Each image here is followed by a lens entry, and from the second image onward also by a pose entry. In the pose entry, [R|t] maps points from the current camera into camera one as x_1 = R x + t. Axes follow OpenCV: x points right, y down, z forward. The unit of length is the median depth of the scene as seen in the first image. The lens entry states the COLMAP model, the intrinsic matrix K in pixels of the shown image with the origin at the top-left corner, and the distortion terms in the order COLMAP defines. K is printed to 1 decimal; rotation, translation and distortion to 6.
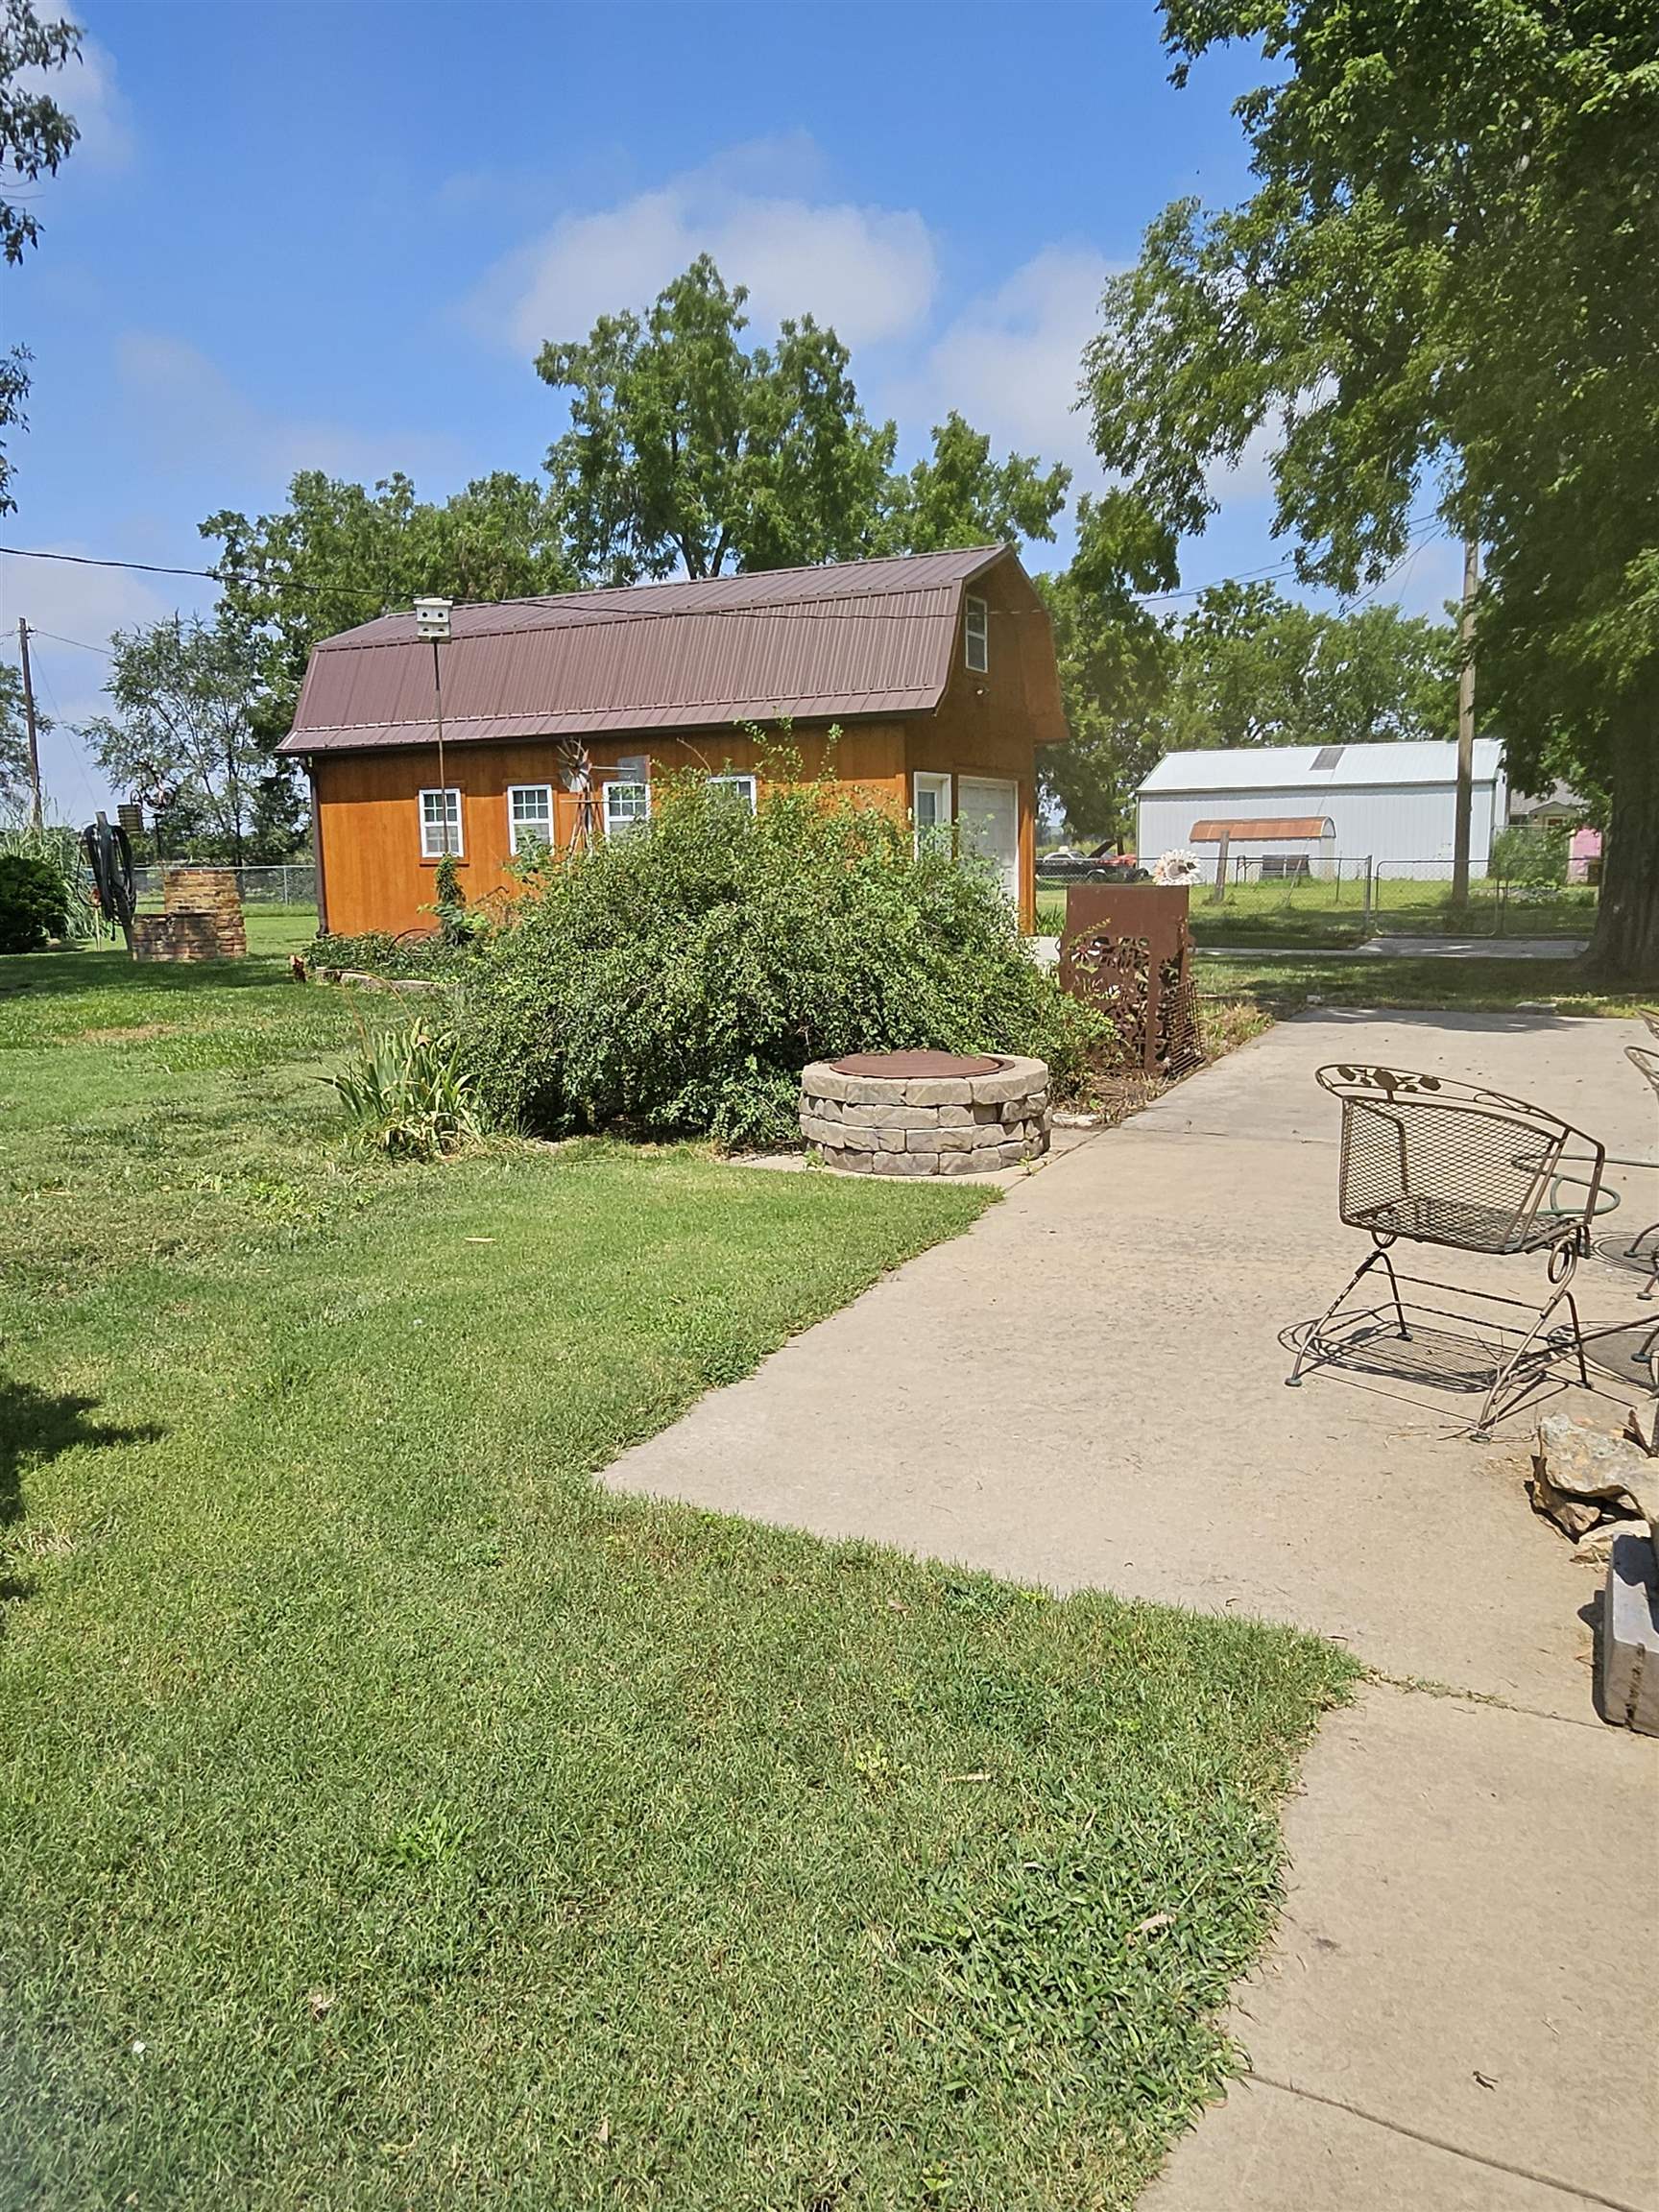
lens RADIAL K [[881.1, 0, 829.5], [0, 881.1, 1106.0], [0, 0, 1]] dist [0.002398, -0.000274]
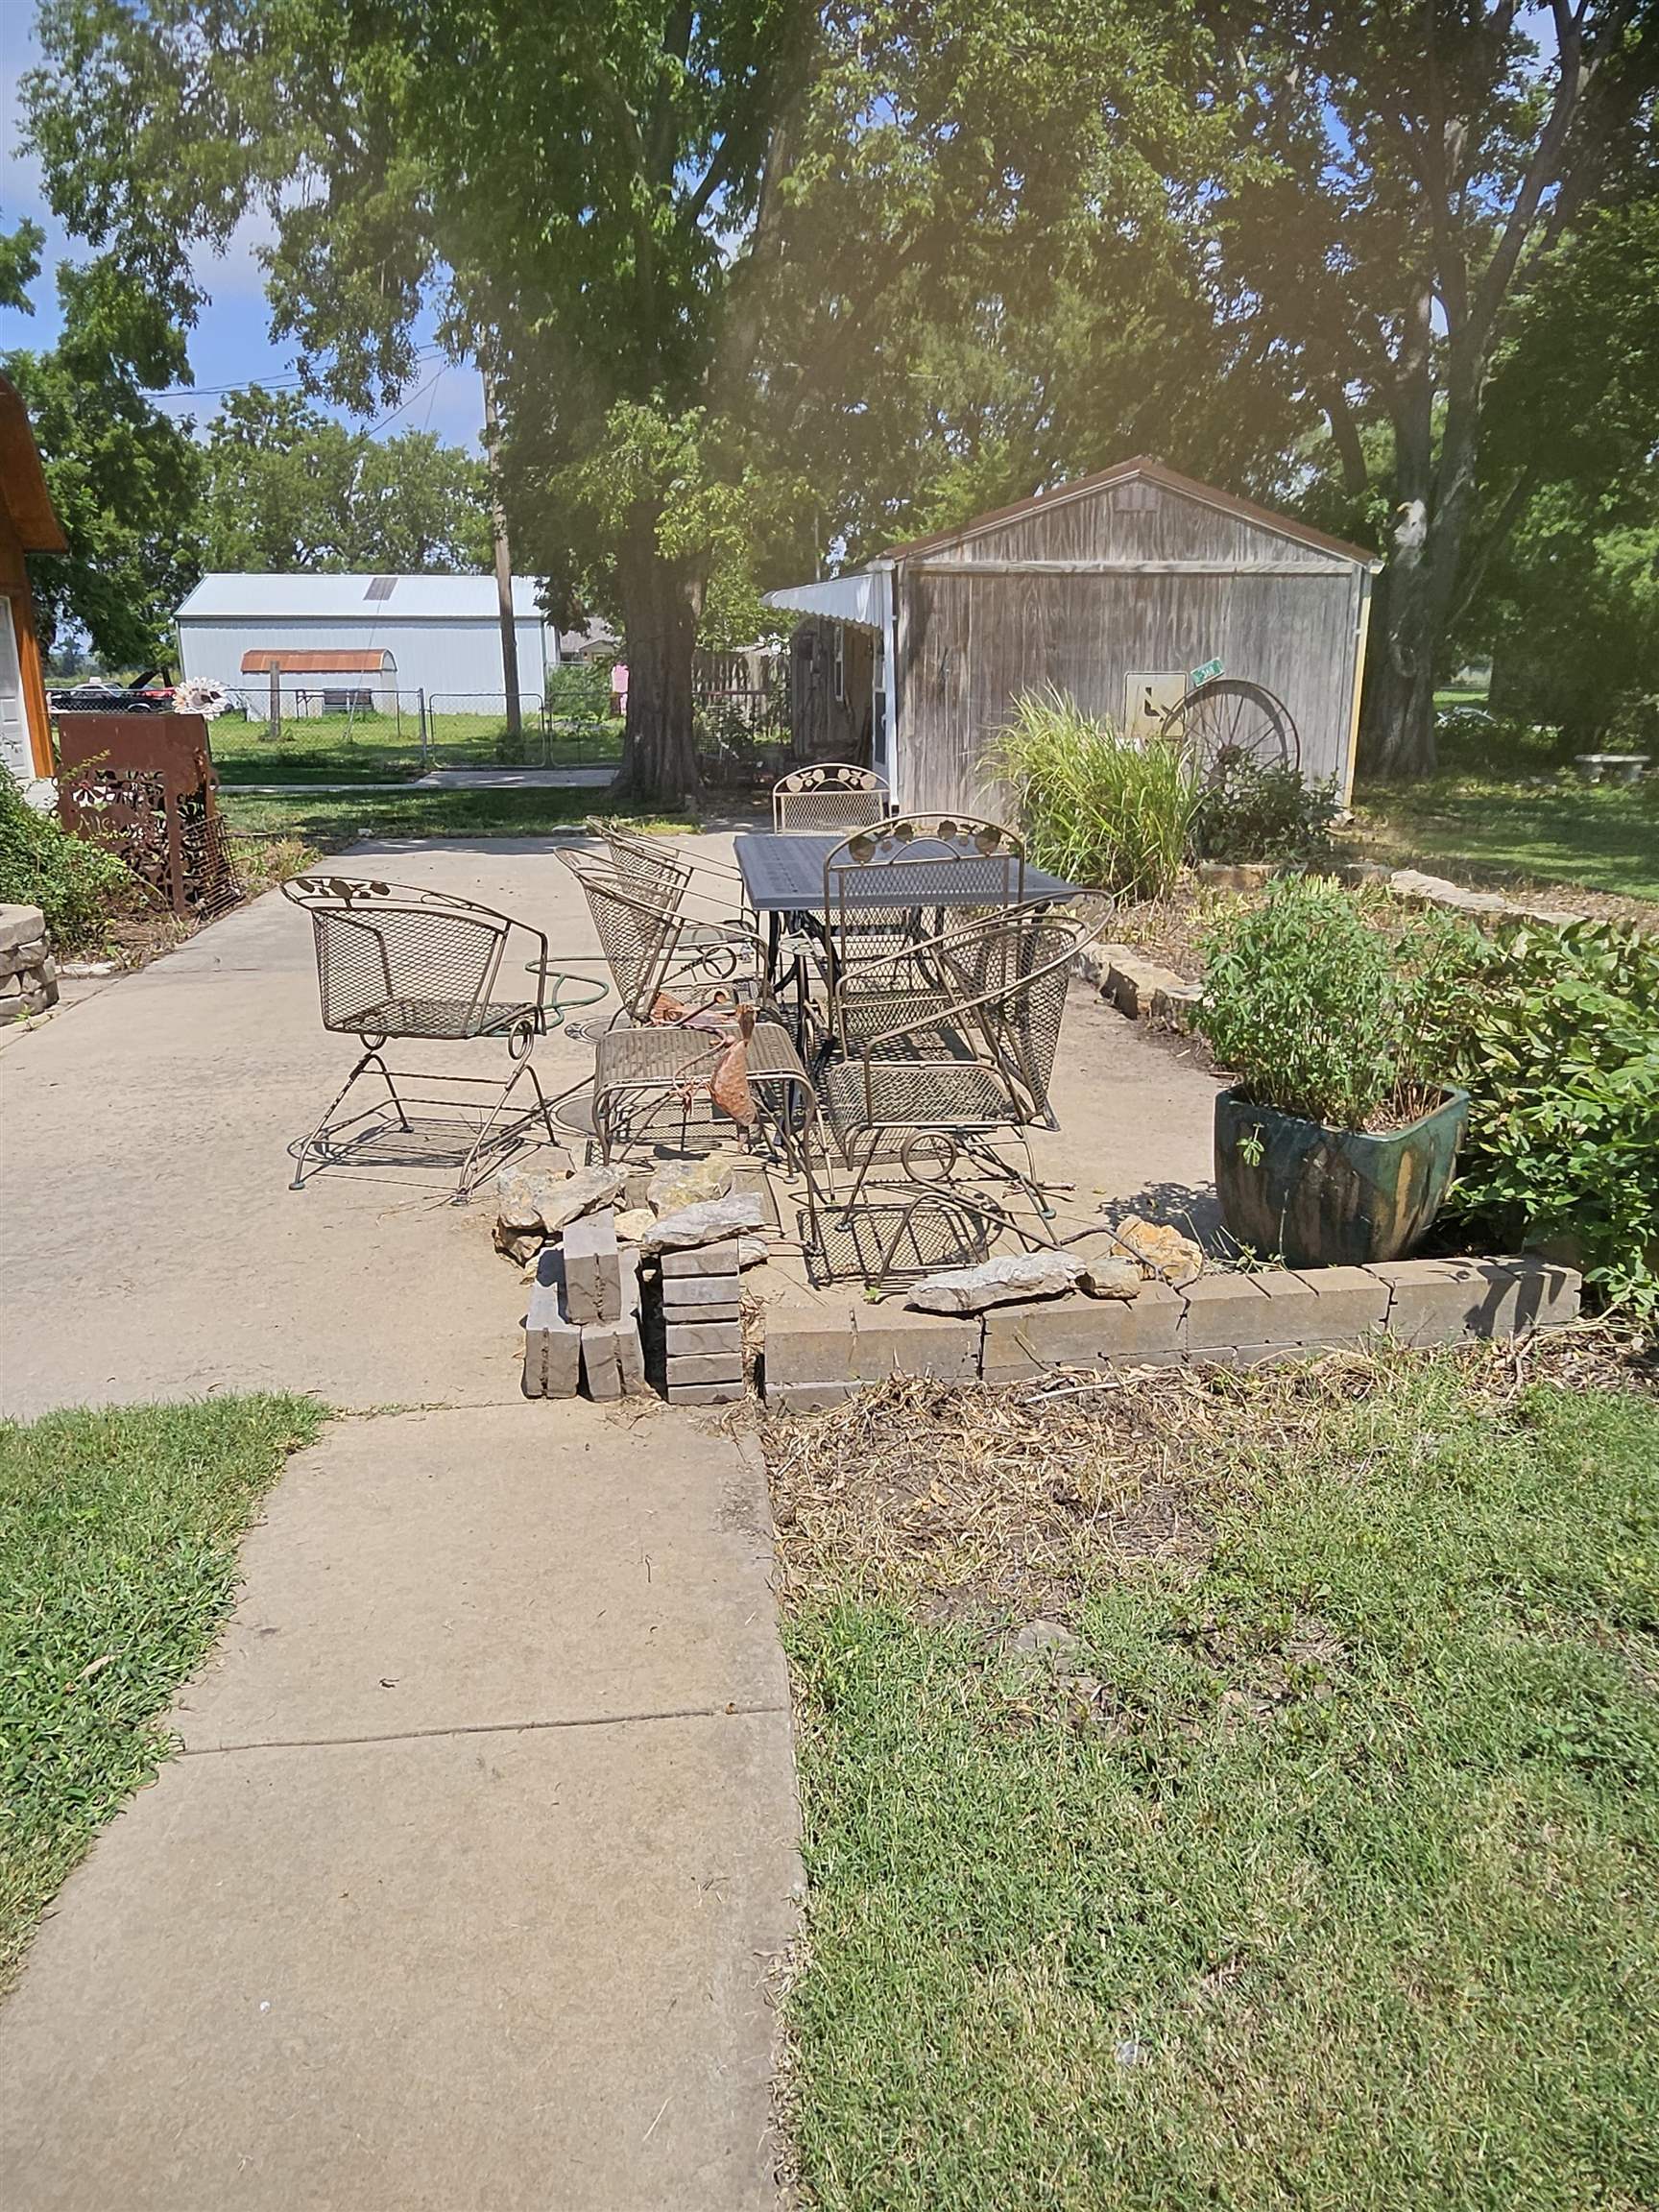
lens RADIAL K [[1131.9, 0, 904.6], [0, 1131.9, 1174.4], [0, 0, 1]] dist [0.003551, -0.001759]
pose [[0.909791, -0.145923, 0.388571, 0.524386], [0.121842, 0.988812, 0.086060, 0.215356], [-0.396782, -0.030952, 0.917391, -0.410716]]
